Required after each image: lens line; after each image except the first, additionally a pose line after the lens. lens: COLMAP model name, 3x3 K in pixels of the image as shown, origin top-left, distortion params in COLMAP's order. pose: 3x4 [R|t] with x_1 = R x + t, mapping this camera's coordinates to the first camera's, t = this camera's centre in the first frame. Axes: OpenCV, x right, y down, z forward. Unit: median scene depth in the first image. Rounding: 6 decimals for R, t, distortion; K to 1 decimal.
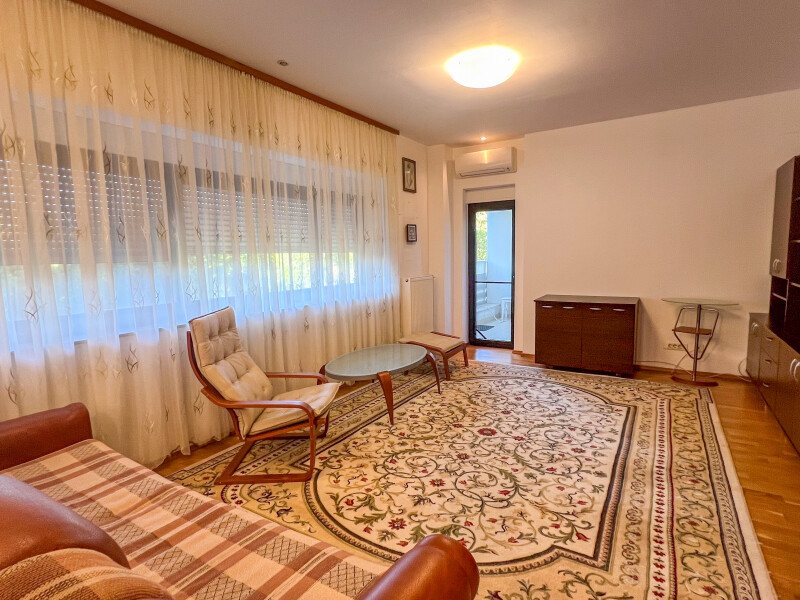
lens RADIAL K [[426.4, 0, 401.6], [0, 426.4, 299.9], [0, 0, 1]] dist [-0.000031, 0.000252]
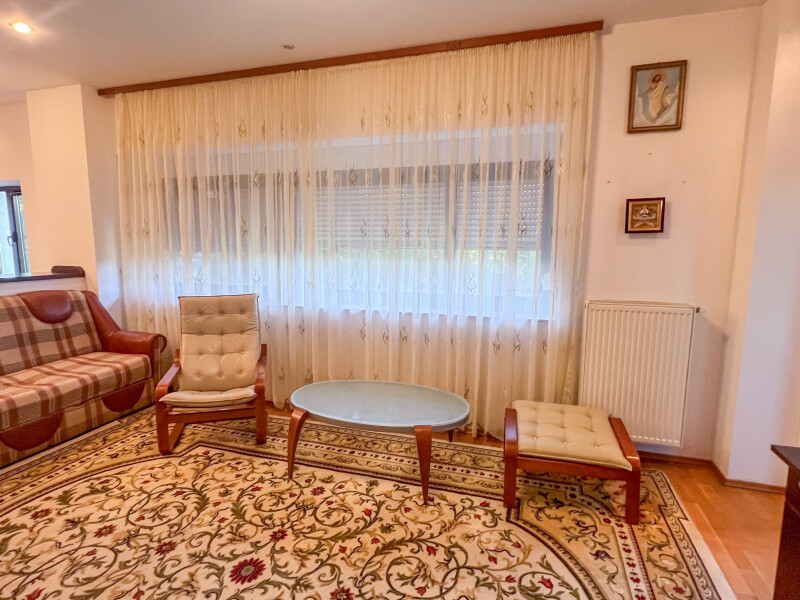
lens RADIAL K [[426.4, 0, 398.6], [0, 426.4, 298.8], [0, 0, 1]] dist [-0.000031, 0.000252]
pose [[0.244930, 0.146875, -0.958351, 0.759253], [-0.117211, 0.985695, 0.121109, -0.149794], [0.962430, 0.082666, 0.258642, 1.028023]]
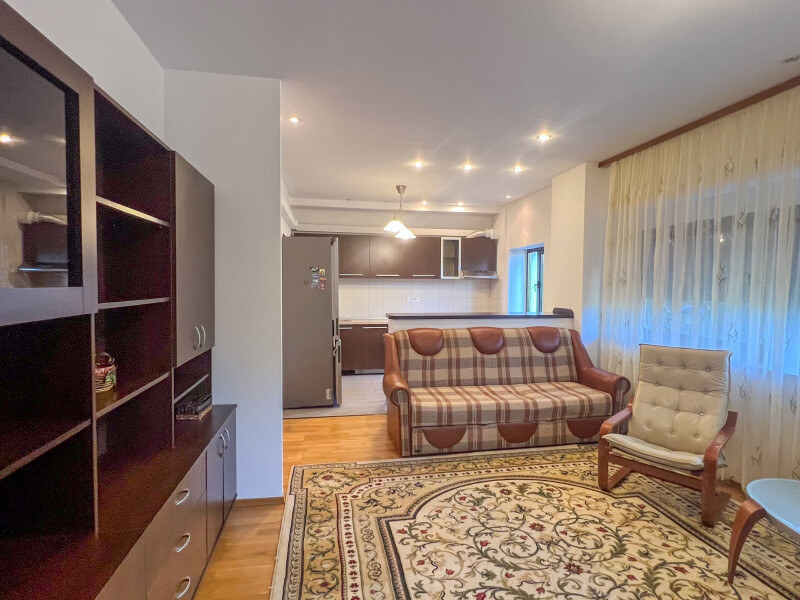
lens RADIAL K [[426.4, 0, 405.7], [0, 426.4, 295.5], [0, 0, 1]] dist [-0.000031, 0.000252]
pose [[-0.735732, 0.032547, -0.676490, 0.781026], [-0.066797, 0.990488, 0.120300, -0.175675], [0.673971, 0.133696, -0.726560, 1.150332]]
